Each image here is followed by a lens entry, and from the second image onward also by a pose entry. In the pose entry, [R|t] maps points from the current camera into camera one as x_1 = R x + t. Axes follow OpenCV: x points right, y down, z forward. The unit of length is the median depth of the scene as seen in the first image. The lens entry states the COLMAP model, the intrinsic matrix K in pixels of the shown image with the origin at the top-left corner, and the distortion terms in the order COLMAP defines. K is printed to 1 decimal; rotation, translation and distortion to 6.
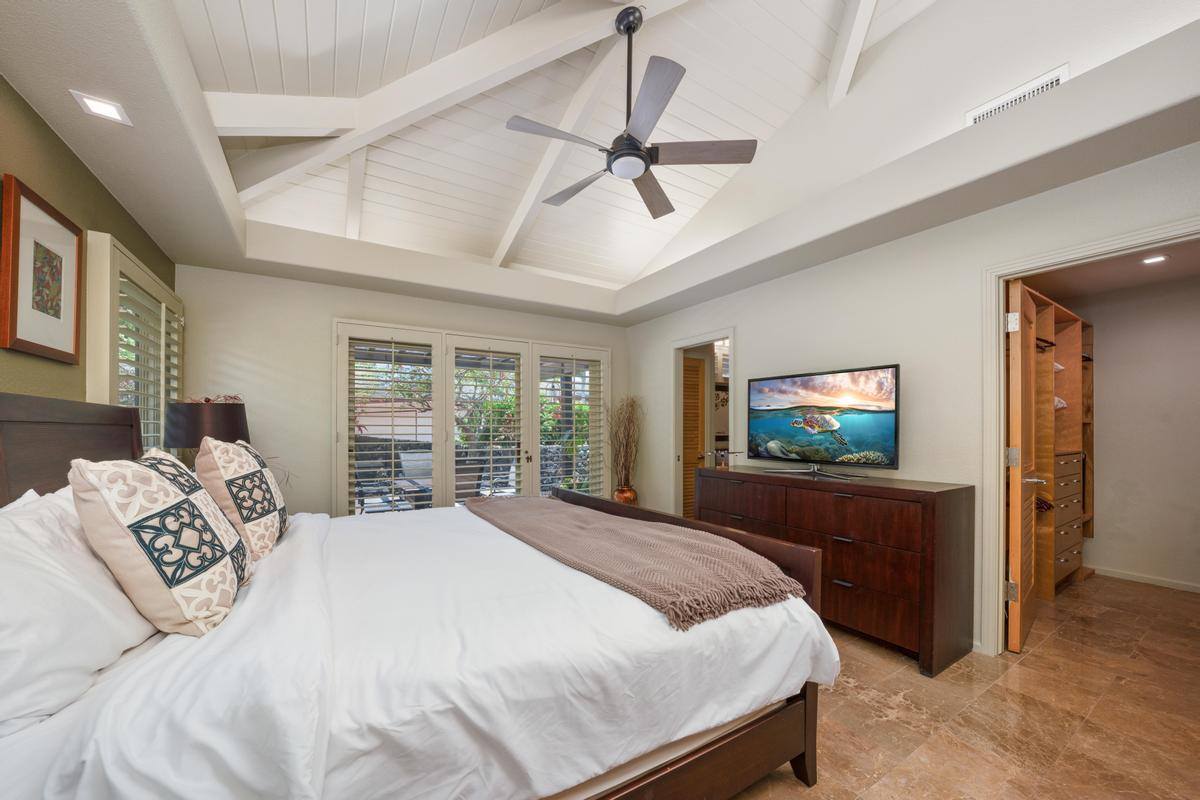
lens RADIAL K [[441.0, 0, 600.6], [0, 441.0, 427.7], [0, 0, 1]] dist [0.000073, -0.000005]
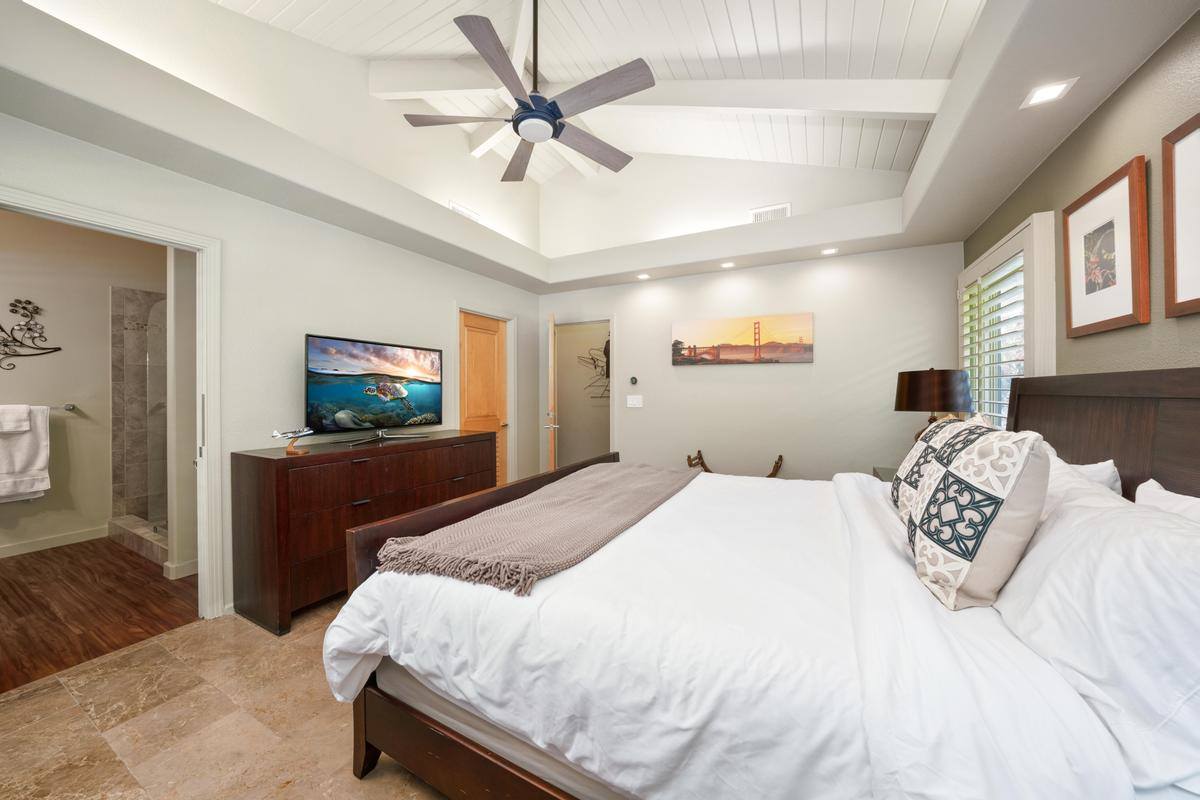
lens RADIAL K [[410.7, 0, 599.7], [0, 410.7, 392.0], [0, 0, 1]] dist [-0.000052, -0.000005]
pose [[-0.508254, -0.000580, 0.861207, -0.627604], [-0.003069, 0.999995, -0.001138, -0.008648], [-0.861202, -0.003222, -0.508253, 1.080836]]
